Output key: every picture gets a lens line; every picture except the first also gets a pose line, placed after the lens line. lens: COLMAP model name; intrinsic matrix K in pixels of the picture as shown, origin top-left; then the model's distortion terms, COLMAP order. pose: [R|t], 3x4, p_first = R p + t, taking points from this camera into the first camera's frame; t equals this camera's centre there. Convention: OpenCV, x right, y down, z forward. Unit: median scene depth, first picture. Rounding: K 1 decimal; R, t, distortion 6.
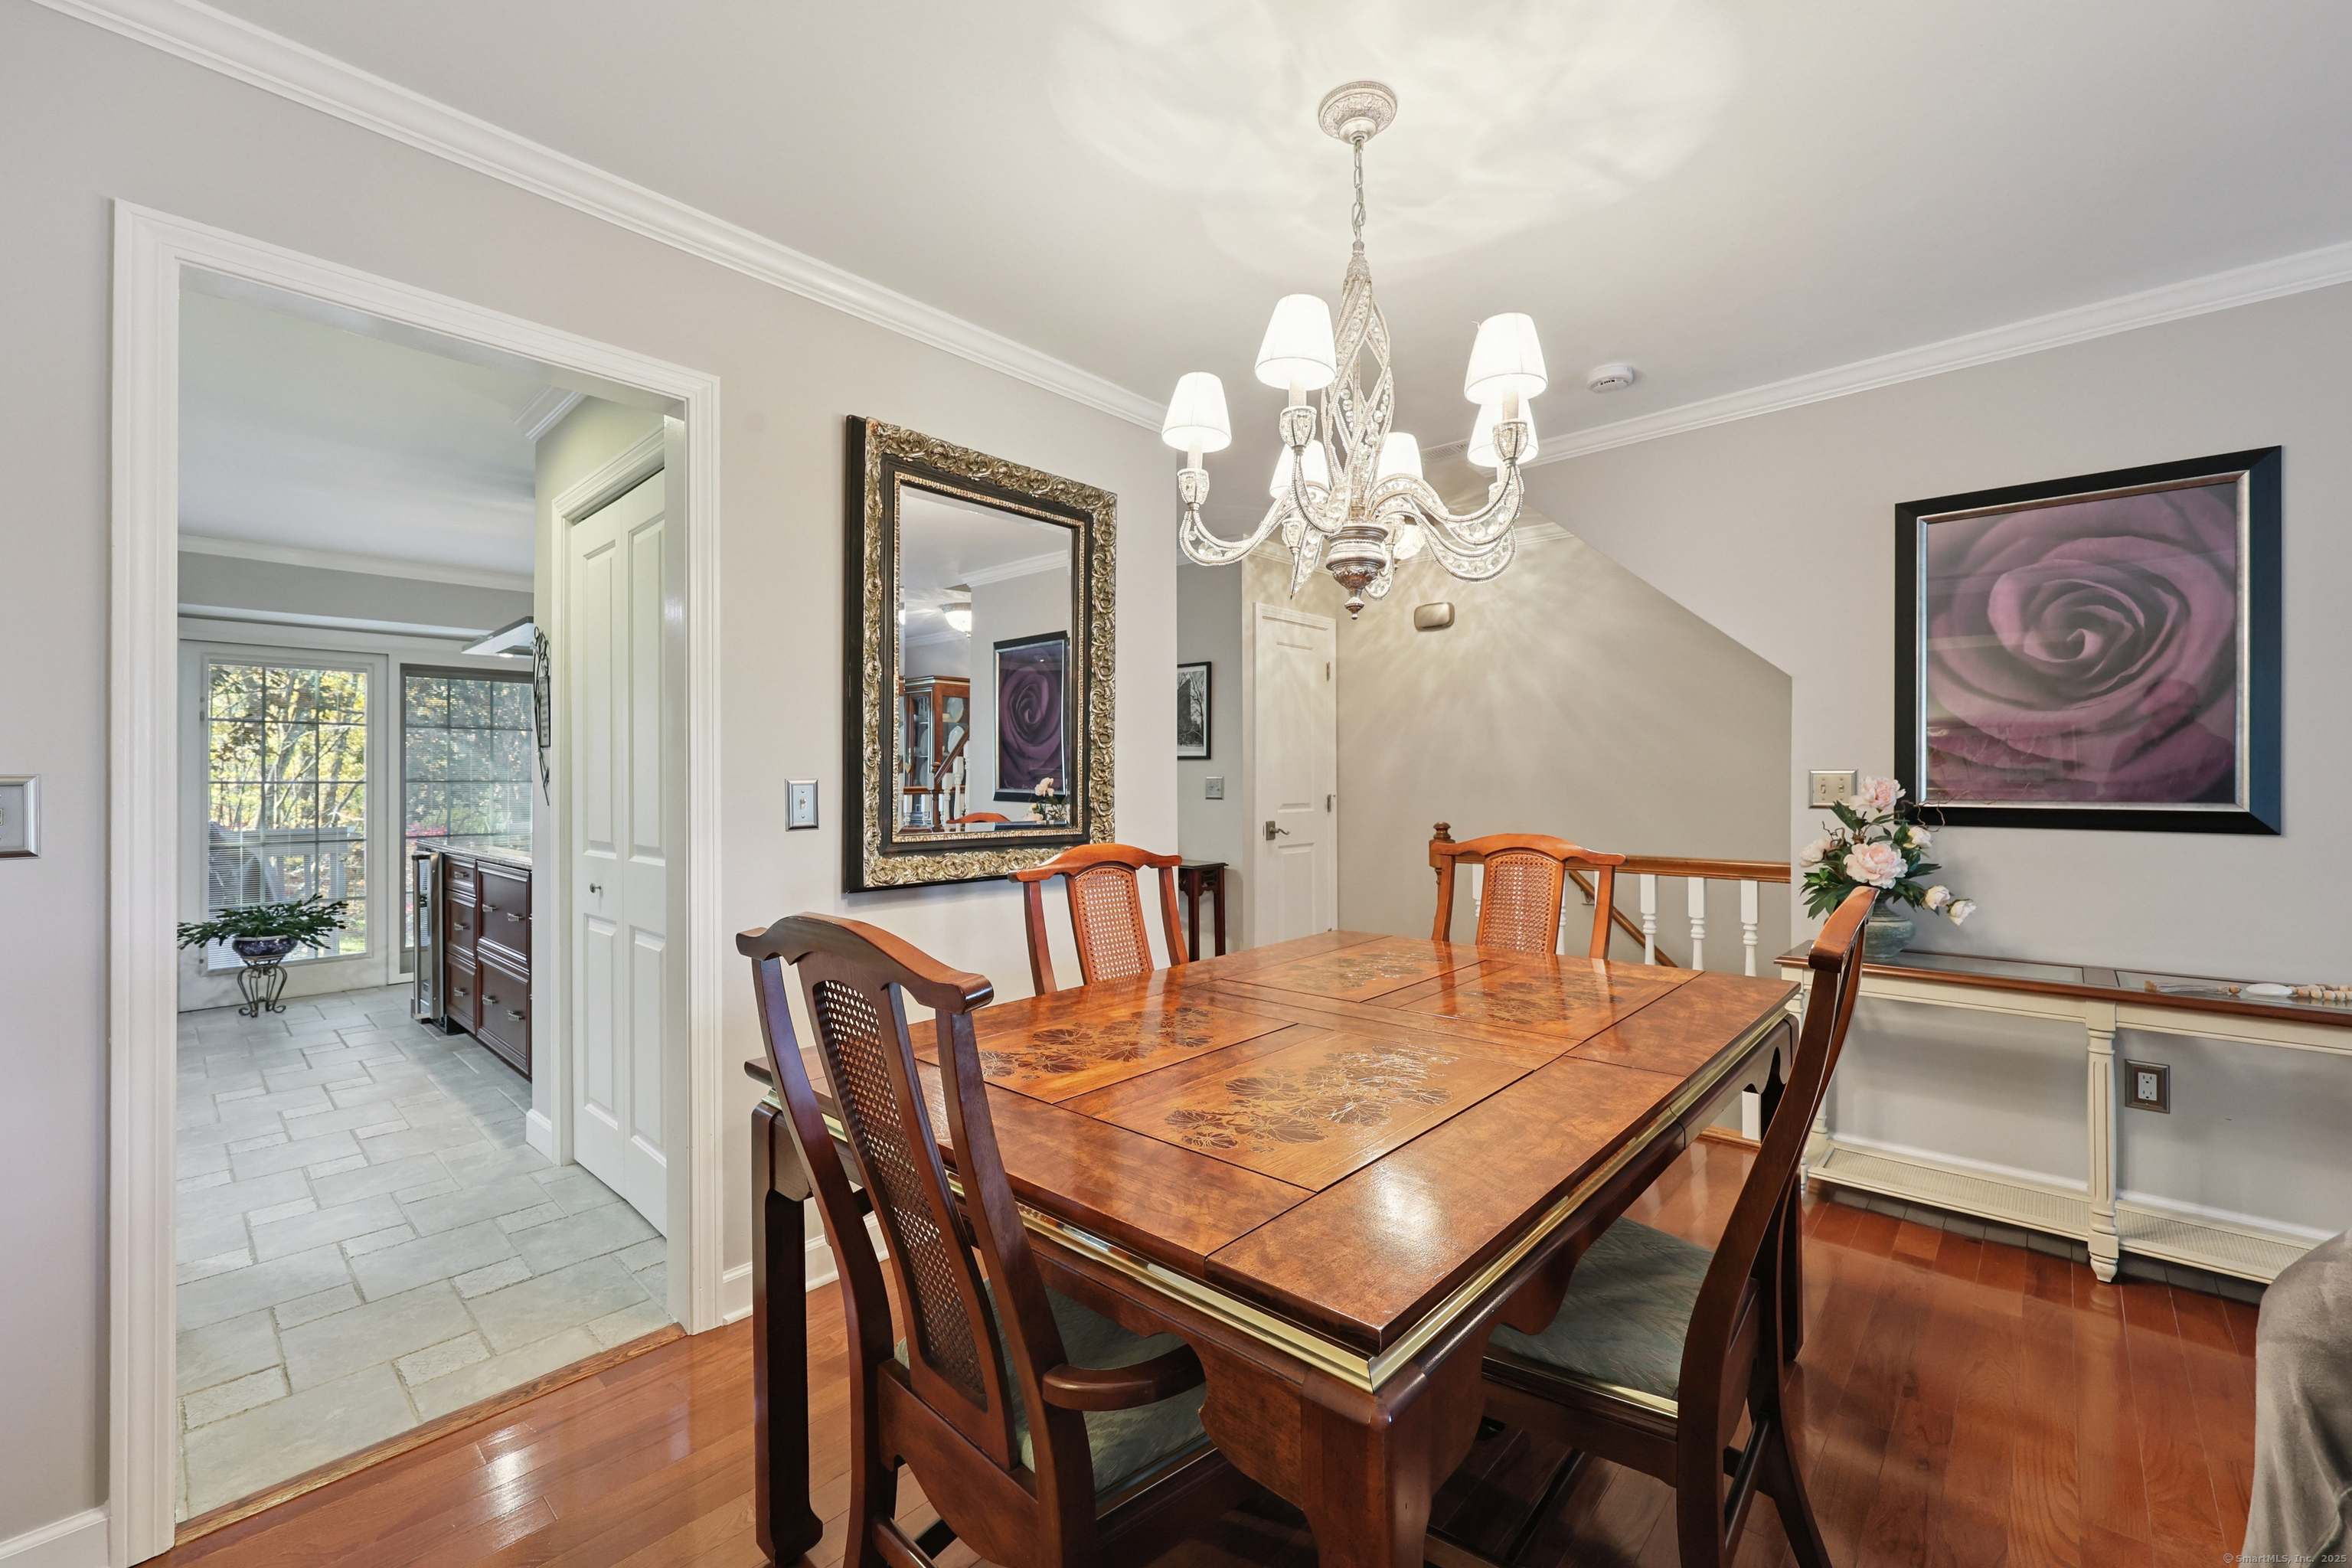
lens RADIAL K [[954.5, 0, 1176.8], [0, 954.5, 777.3], [0, 0, 1]] dist [-0.000183, 0.000195]
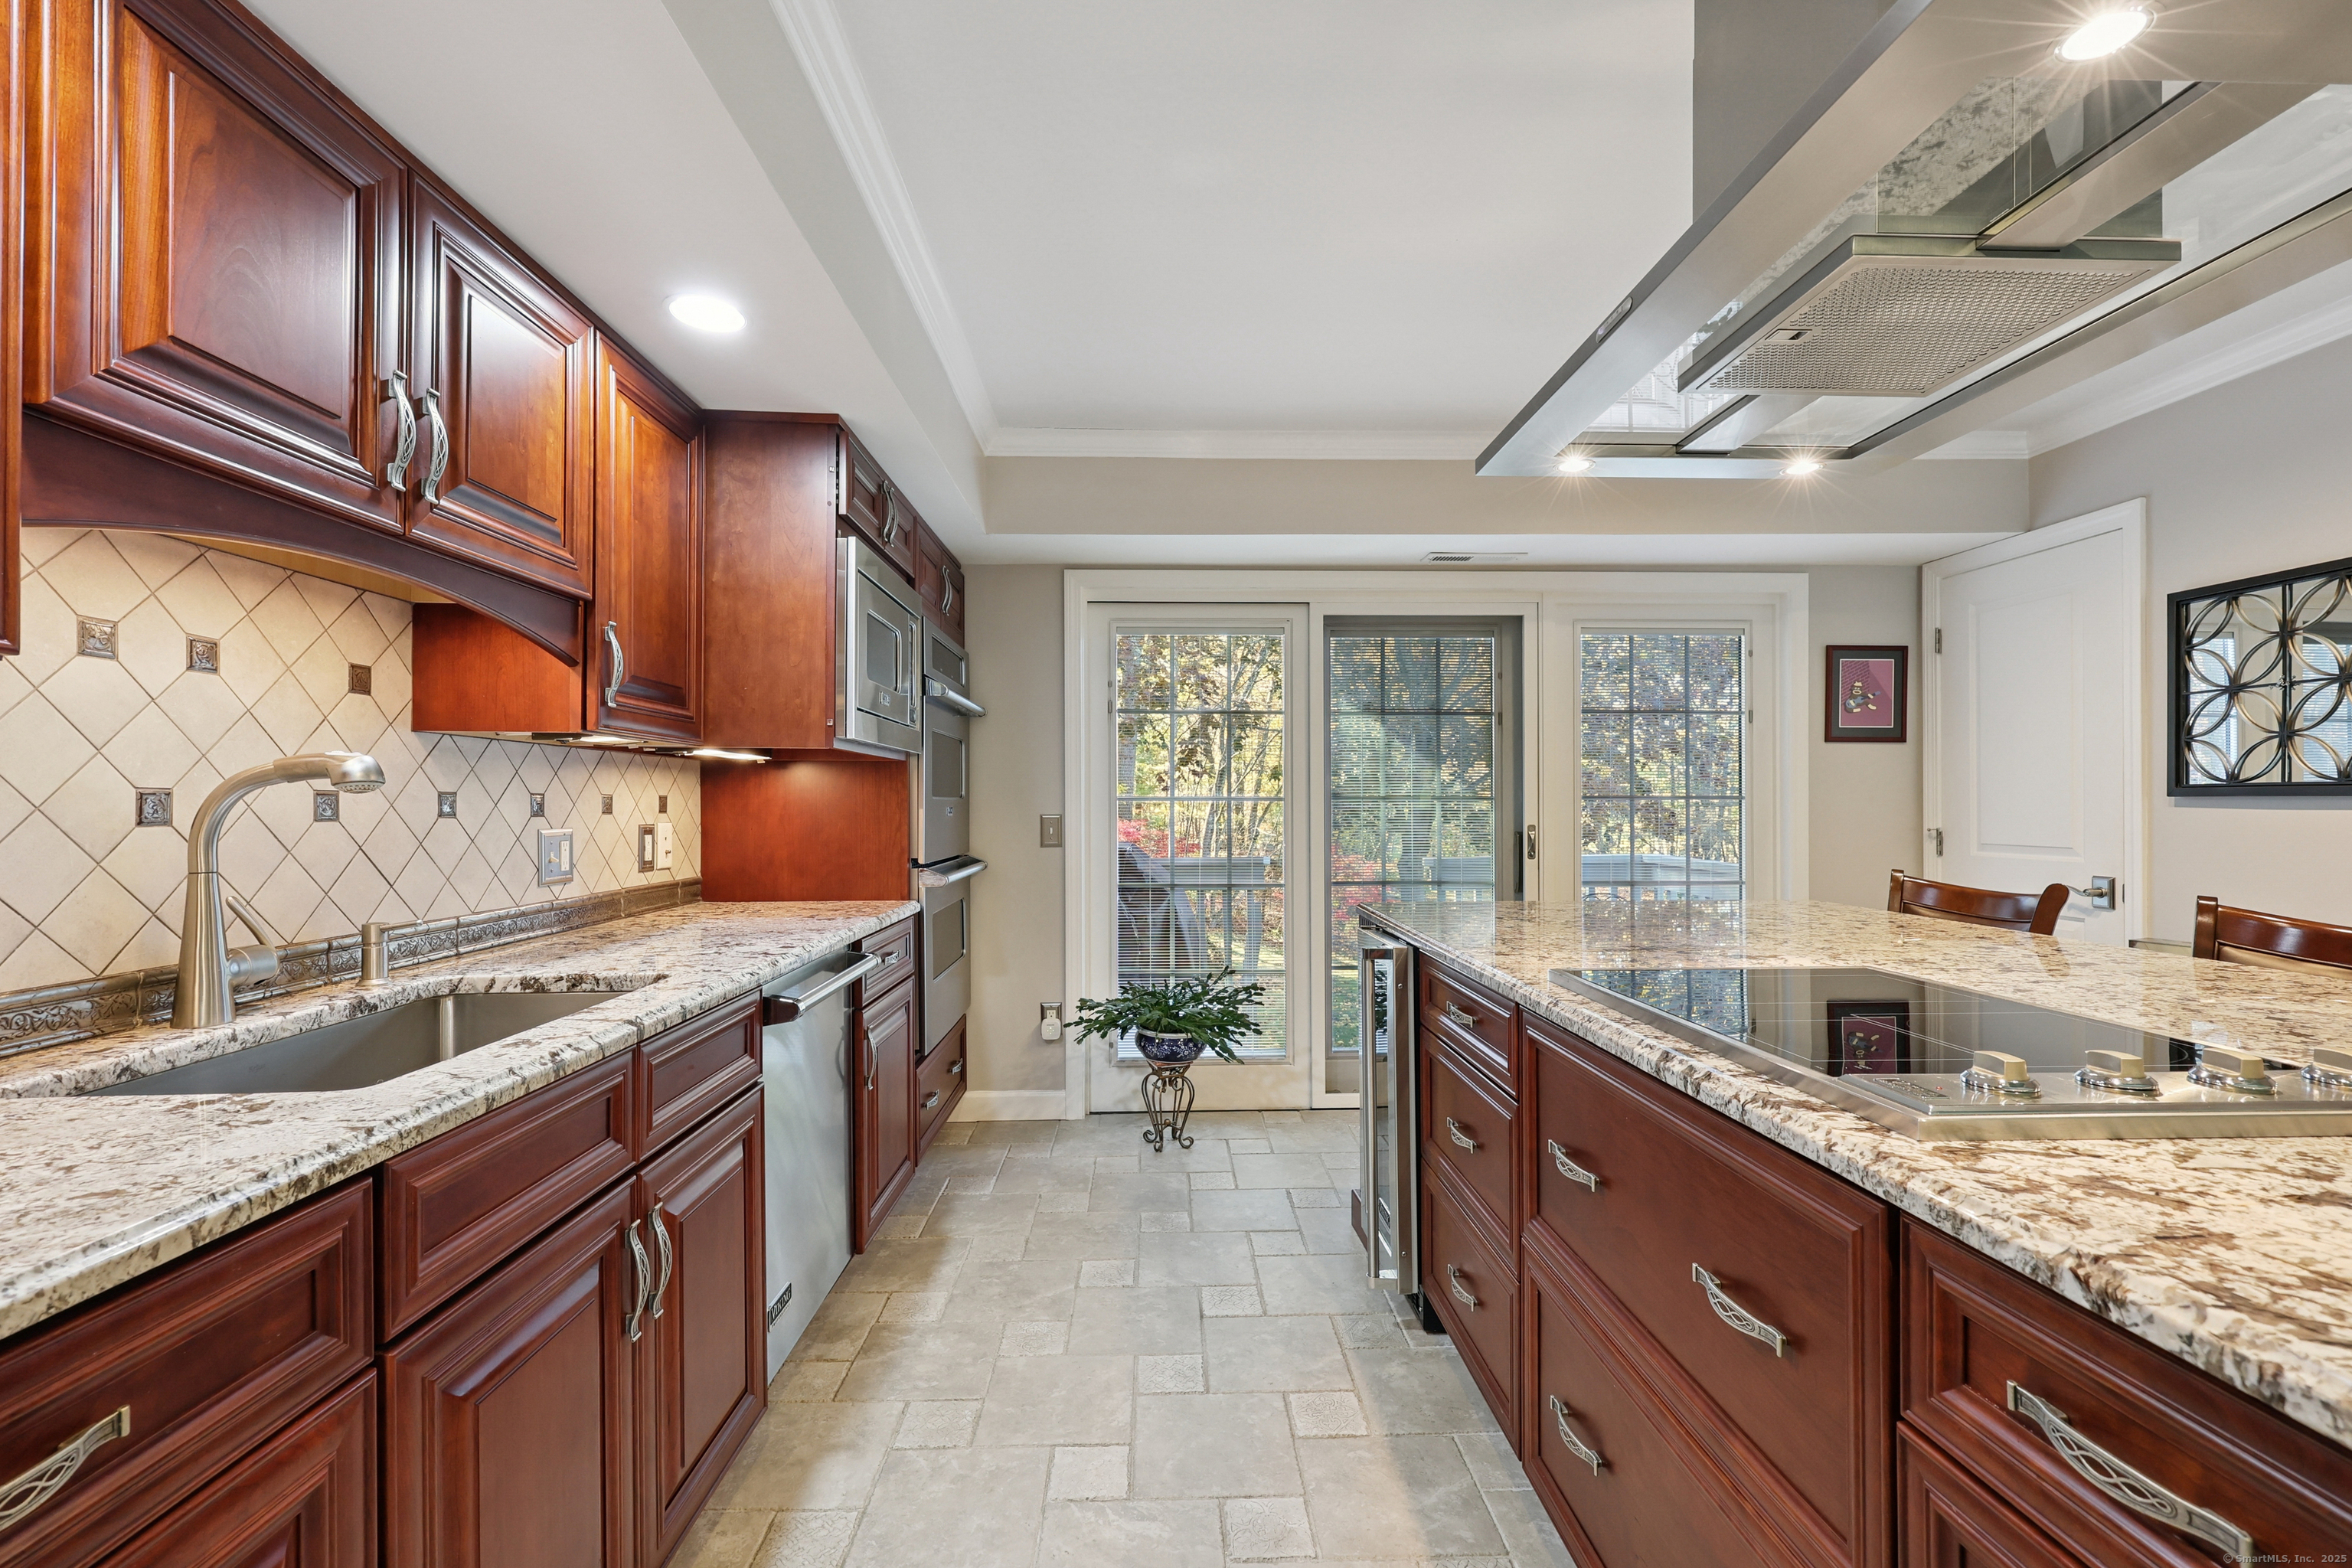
lens RADIAL K [[954.5, 0, 1177.1], [0, 954.5, 794.6], [0, 0, 1]] dist [-0.000183, 0.000195]
pose [[0.691792, -0.002576, -0.722093, -0.472837], [0.002382, 0.999996, -0.001285, 0.003068], [0.722093, -0.000832, 0.691795, 0.545561]]
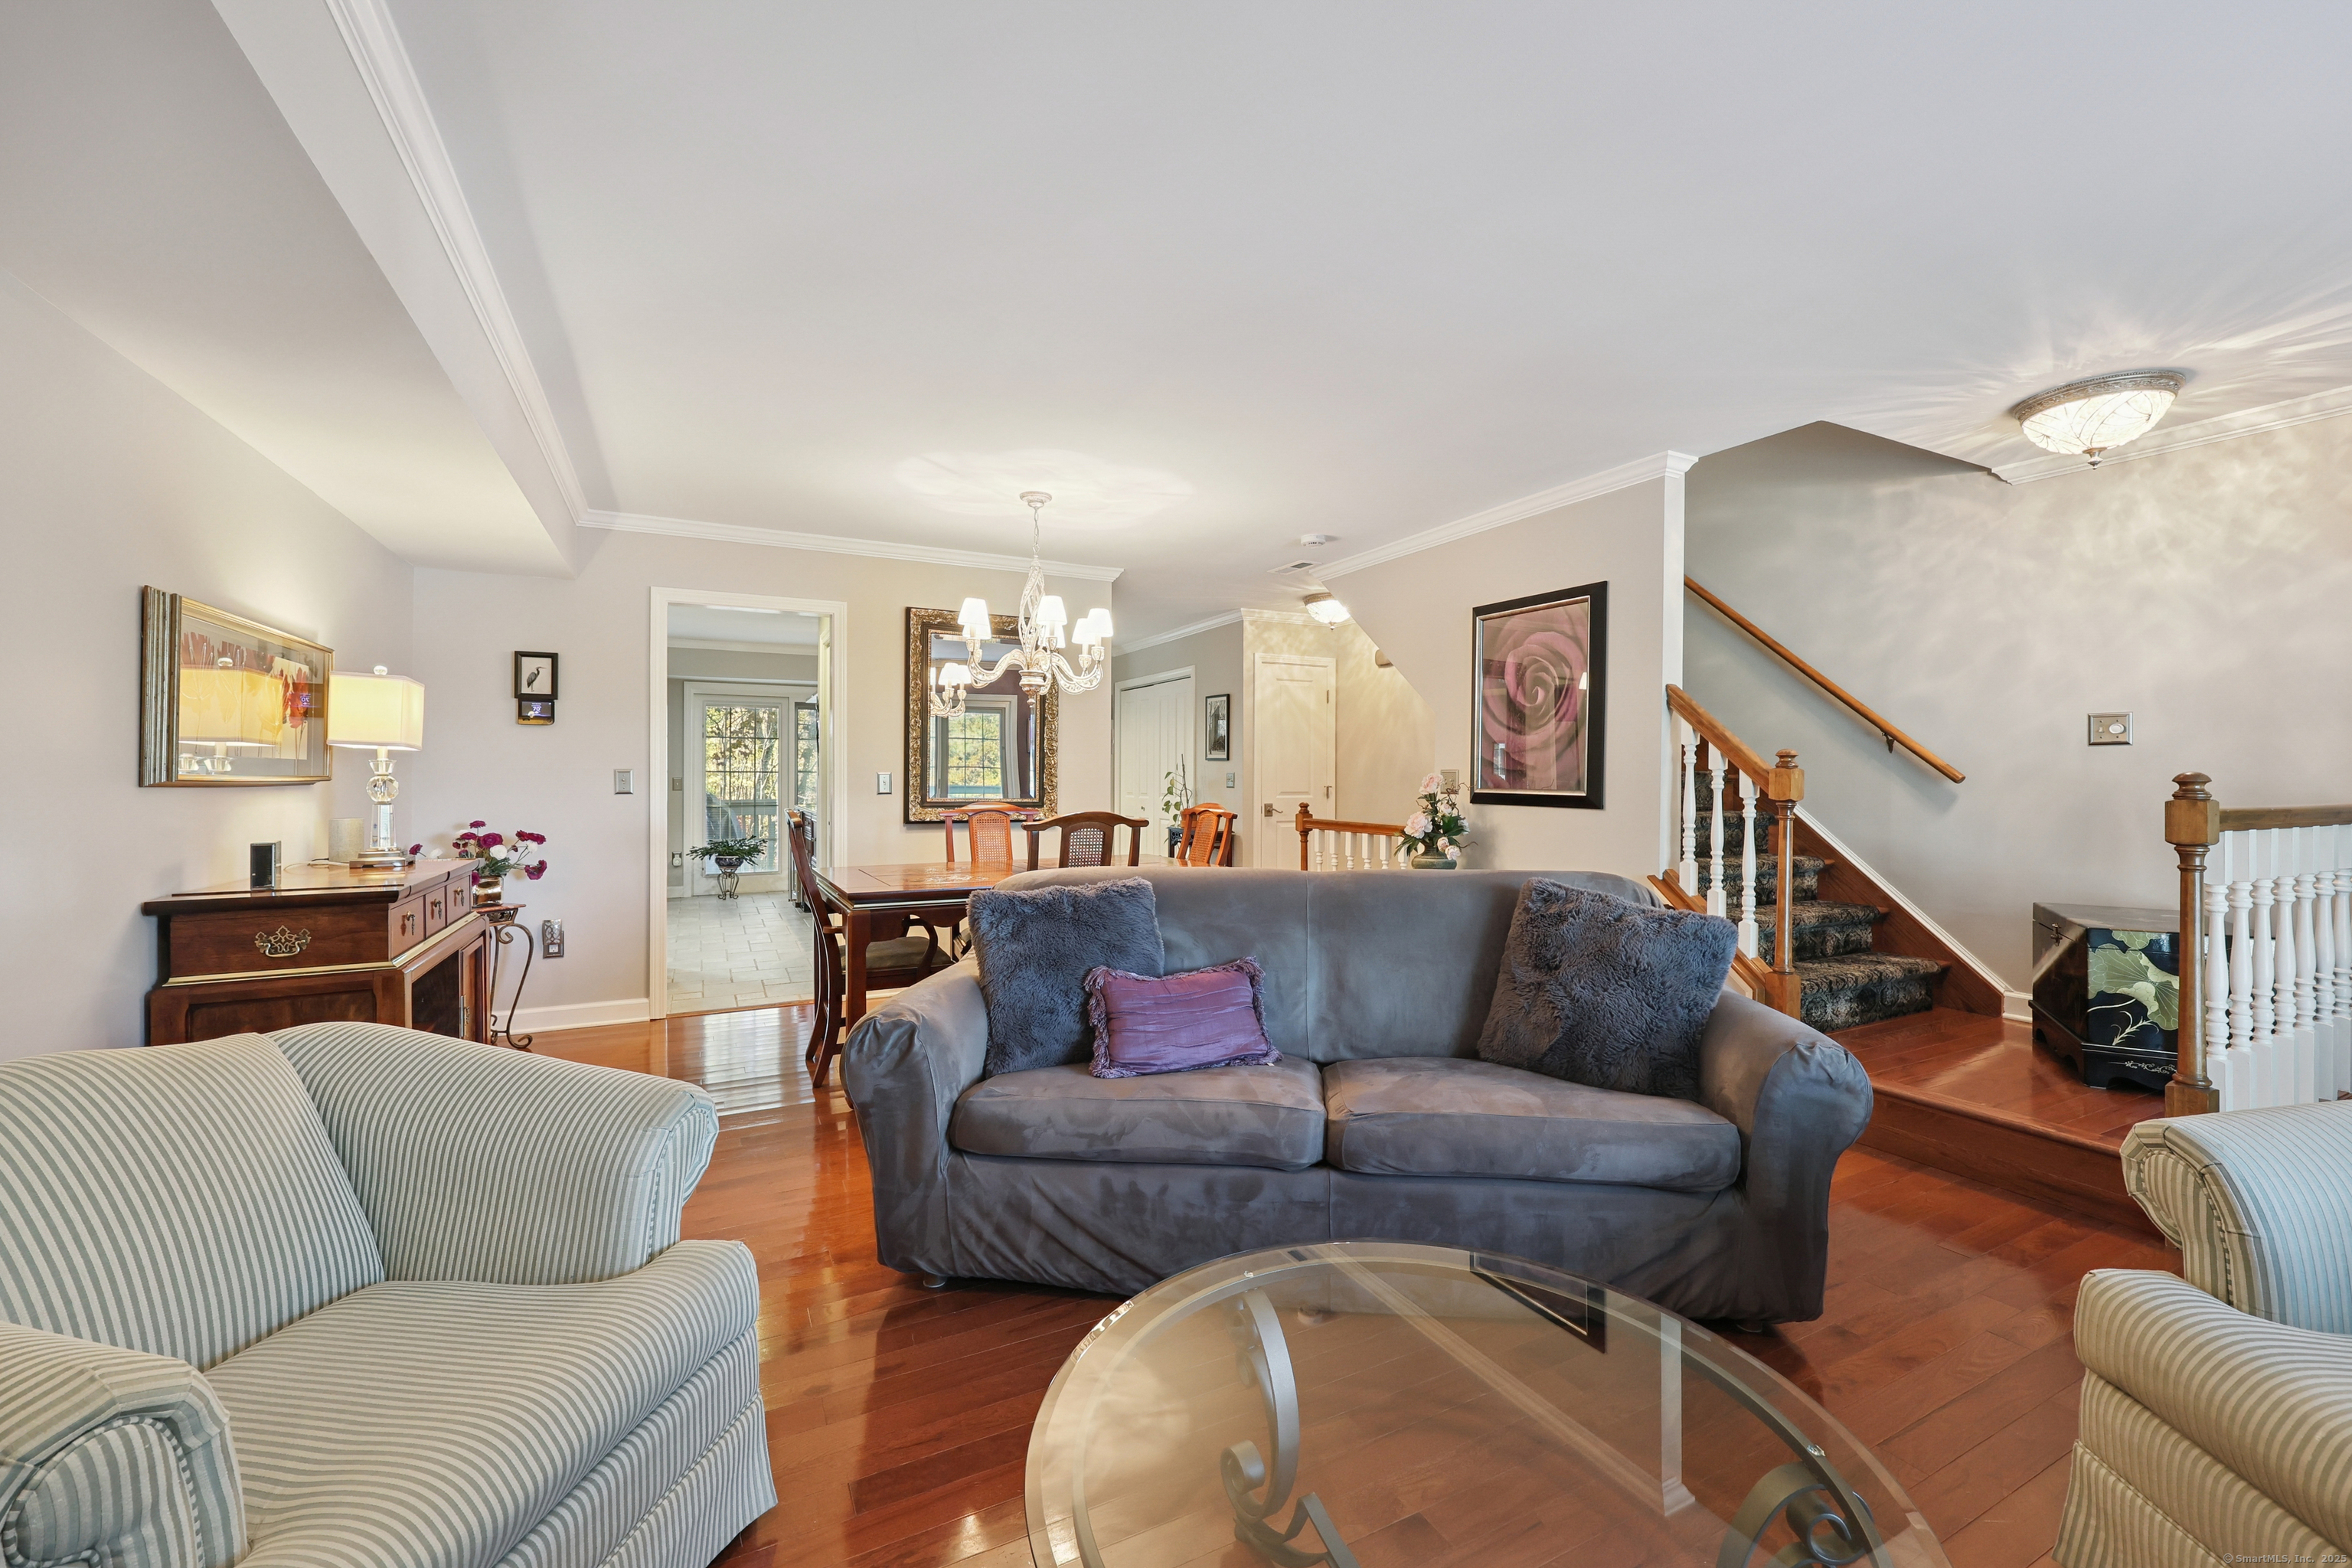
lens RADIAL K [[954.5, 0, 1186.0], [0, 954.5, 782.1], [0, 0, 1]] dist [-0.000183, 0.000195]
pose [[0.937462, 0.009791, -0.347951, 0.498934], [-0.006337, 0.999919, 0.011064, -0.001909], [0.348031, -0.008167, 0.937447, -0.407457]]
